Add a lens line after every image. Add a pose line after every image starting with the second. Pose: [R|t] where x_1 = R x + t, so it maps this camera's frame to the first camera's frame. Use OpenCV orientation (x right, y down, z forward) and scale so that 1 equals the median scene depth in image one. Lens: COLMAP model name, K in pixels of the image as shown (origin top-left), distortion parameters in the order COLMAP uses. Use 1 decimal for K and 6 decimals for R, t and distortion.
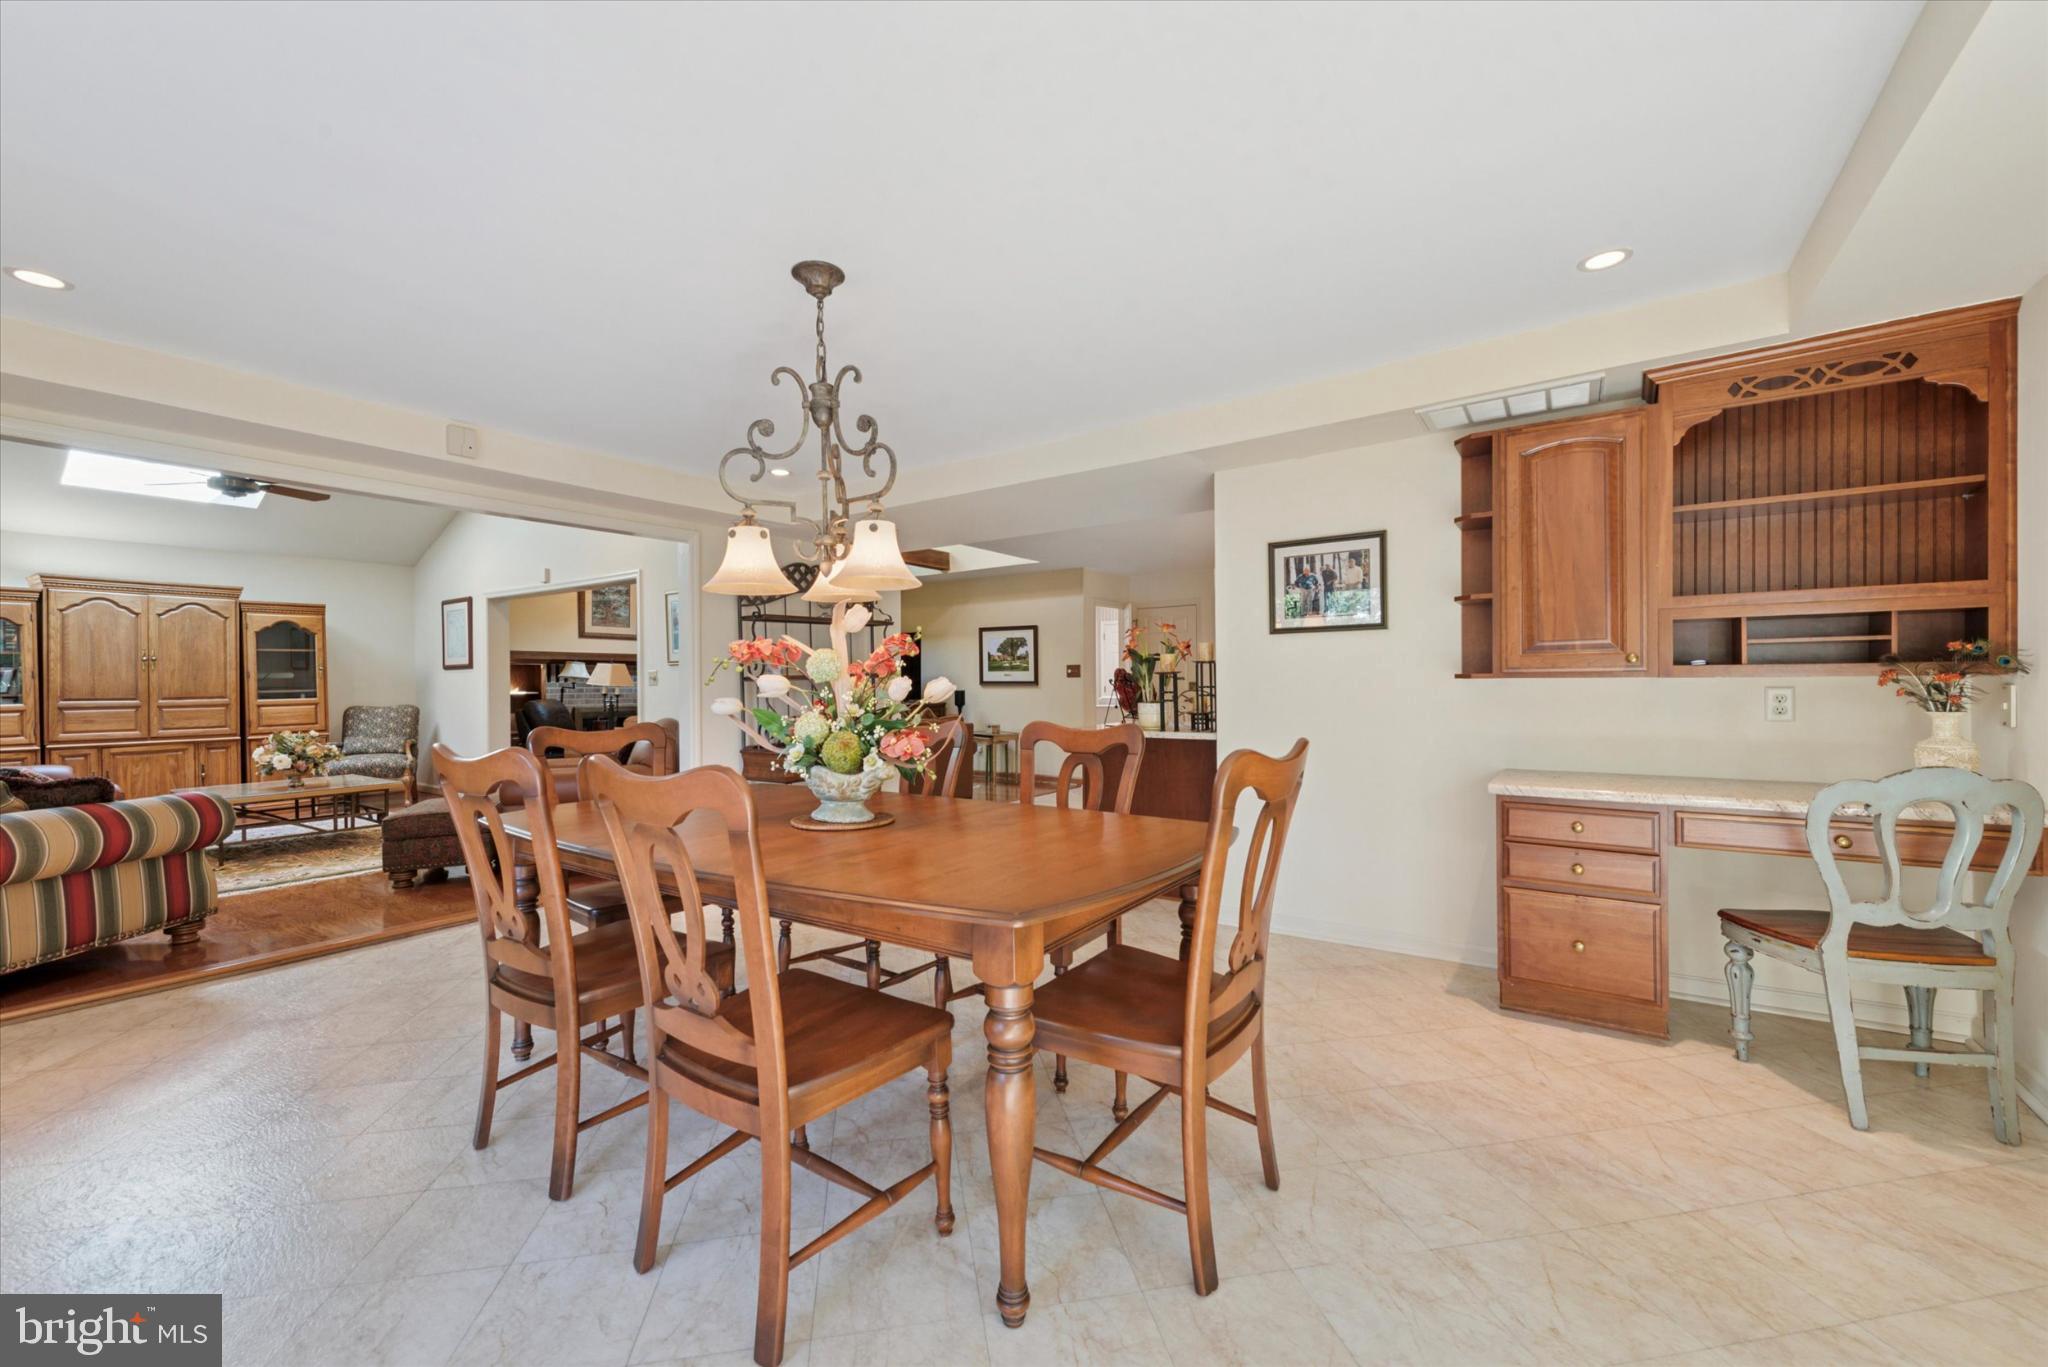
lens RADIAL K [[814.8, 0, 1019.6], [0, 814.8, 691.6], [0, 0, 1]] dist [0.011282, -0.002797]
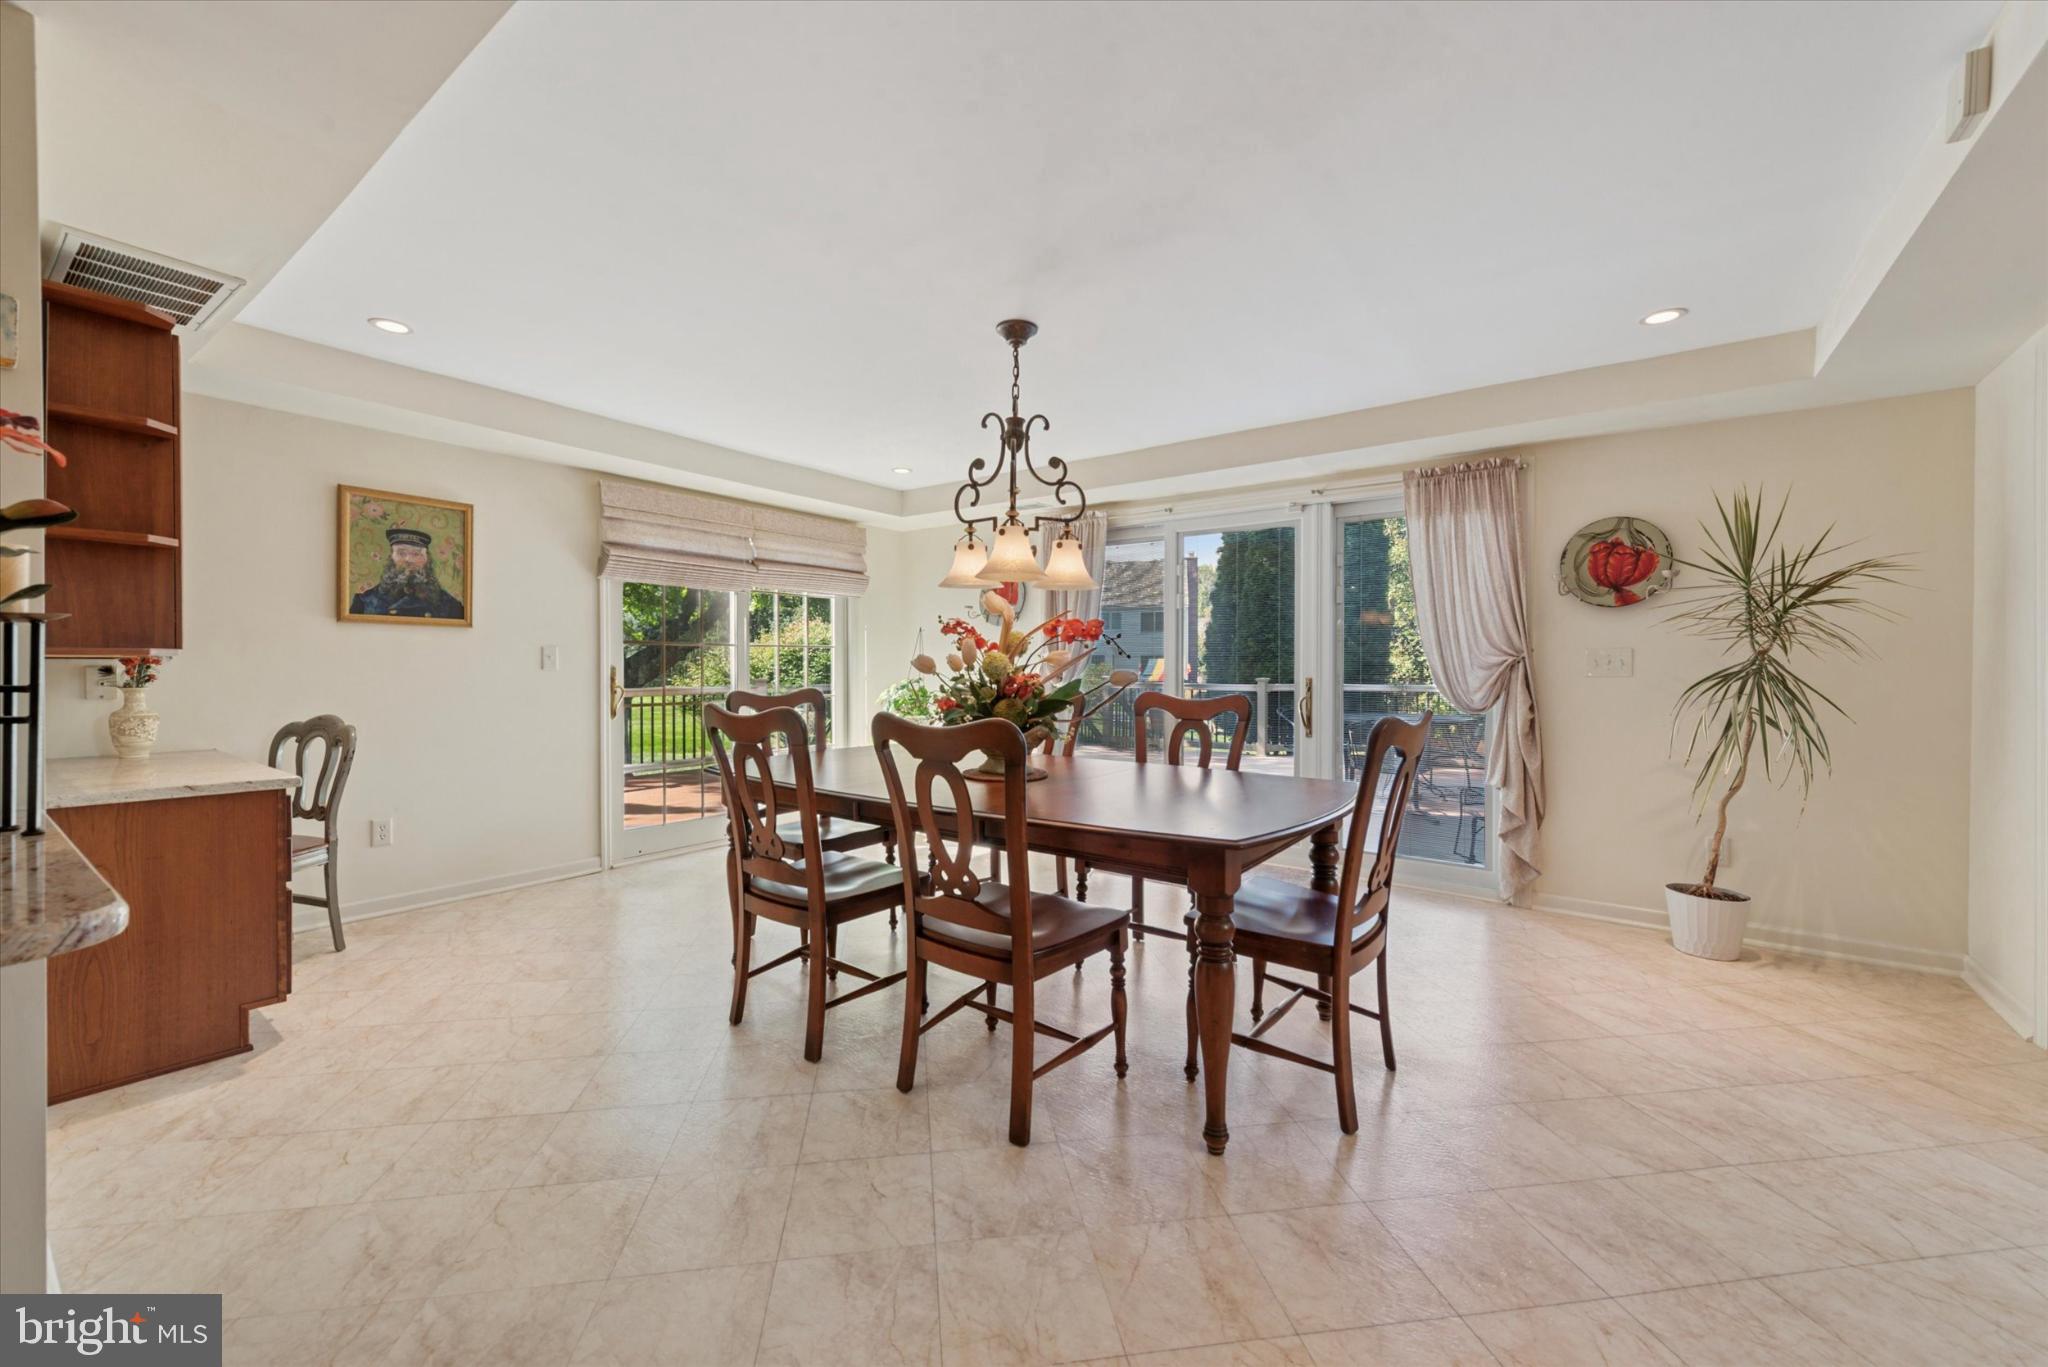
lens RADIAL K [[814.8, 0, 1037.5], [0, 814.8, 671.5], [0, 0, 1]] dist [0.011282, -0.002797]
pose [[-0.999964, 0.007597, 0.003719, -0.091343], [0.007660, 0.999824, 0.017142, -0.004218], [-0.003588, 0.017170, -0.999846, 0.741420]]
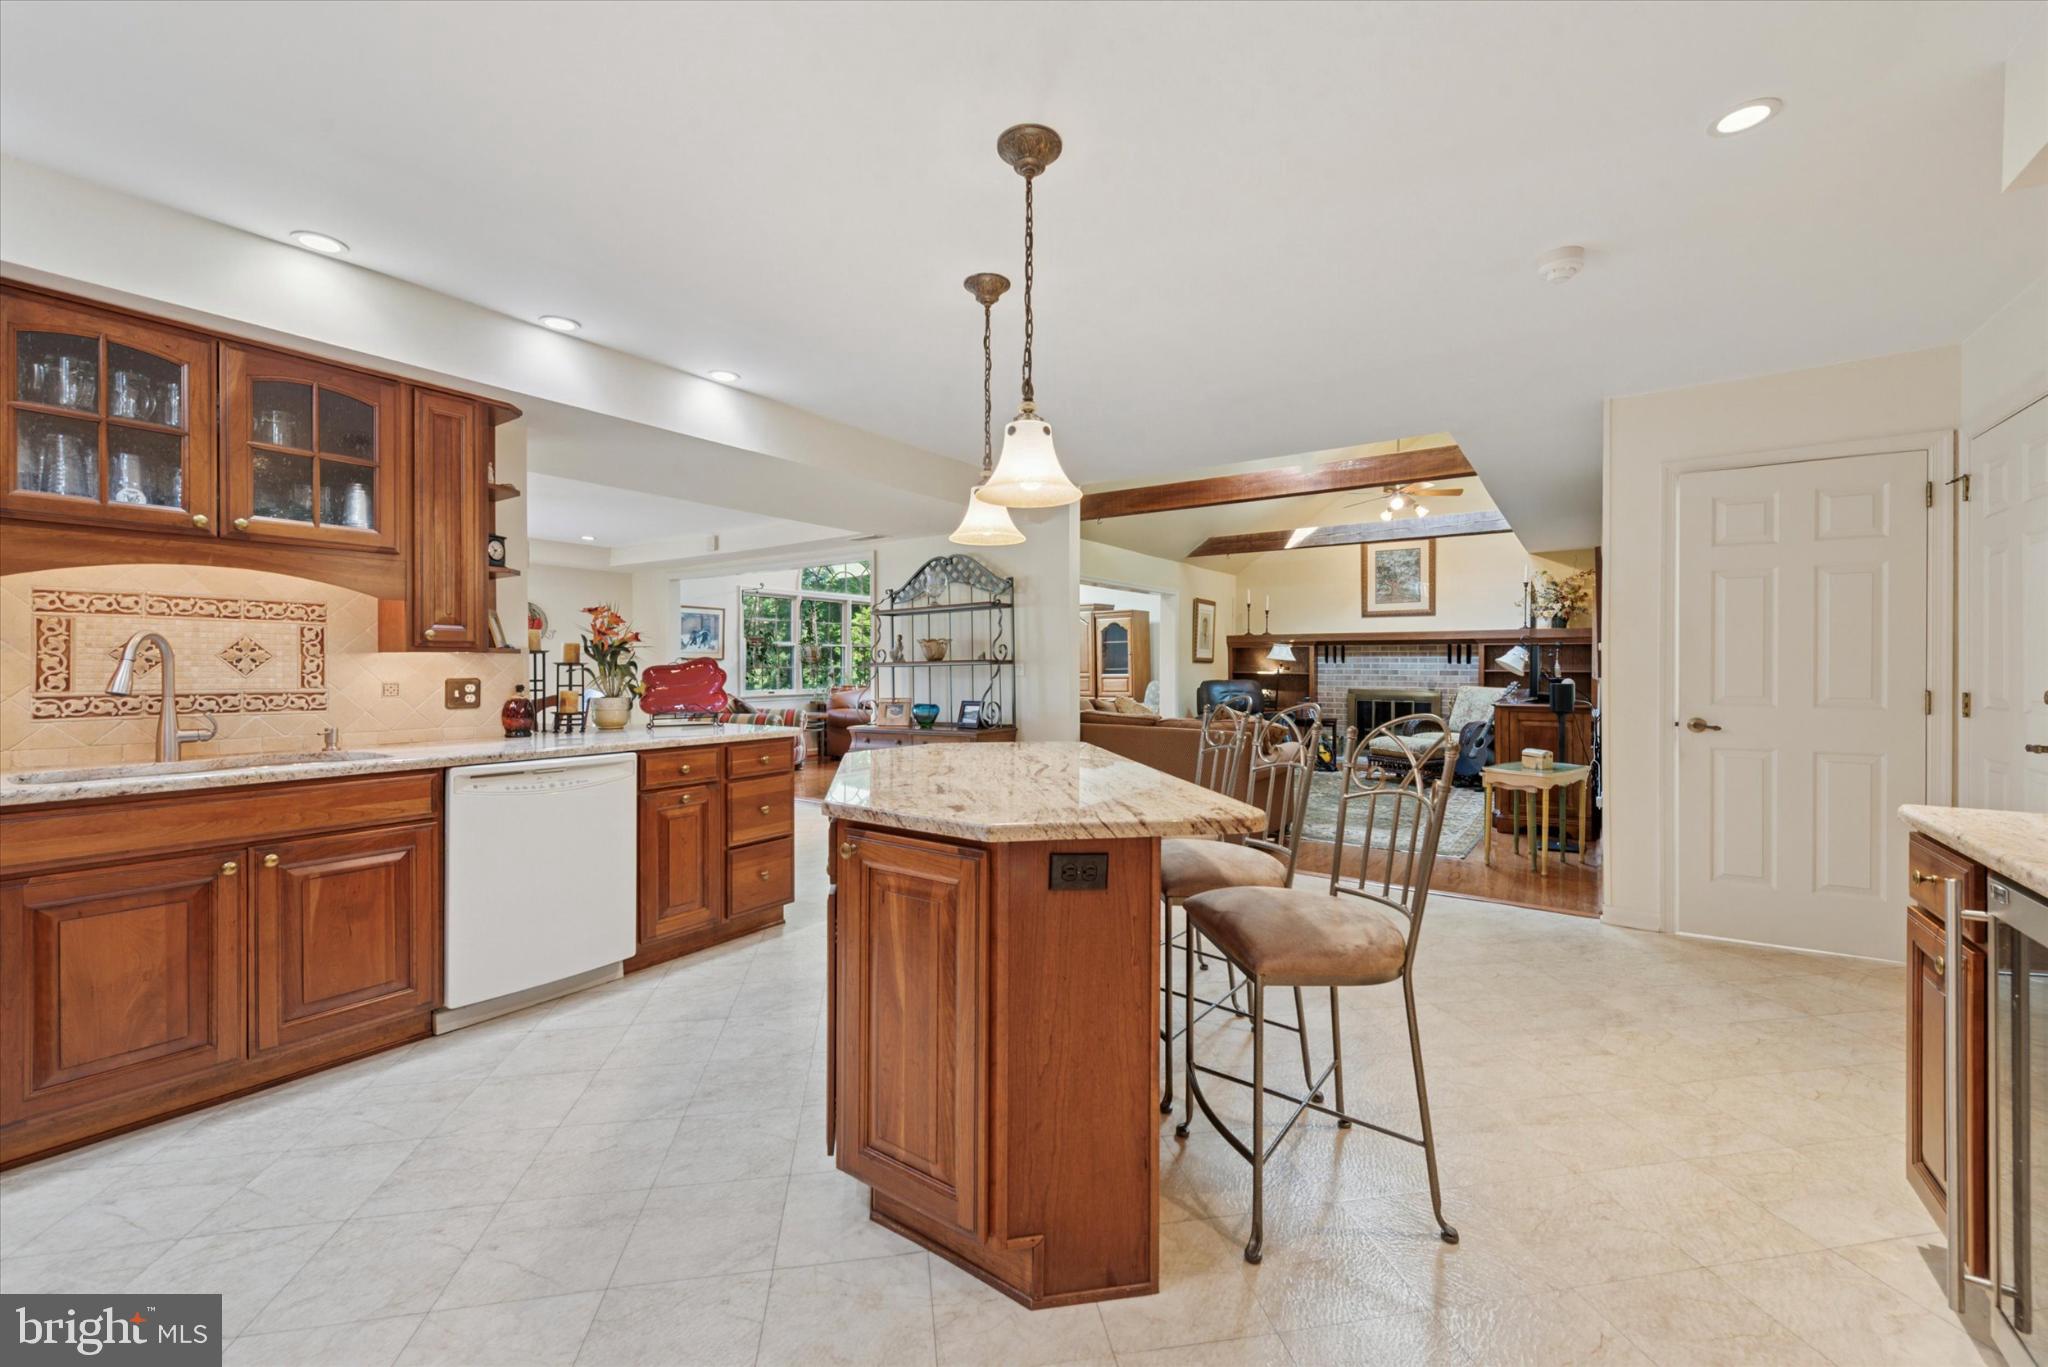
lens RADIAL K [[814.8, 0, 1005.3], [0, 814.8, 669.2], [0, 0, 1]] dist [0.011282, -0.002797]
pose [[-0.000545, 0.013496, -0.999909, 0.659162], [-0.009626, 0.999863, 0.013501, -0.020376], [0.999954, 0.009632, -0.000415, 0.869556]]
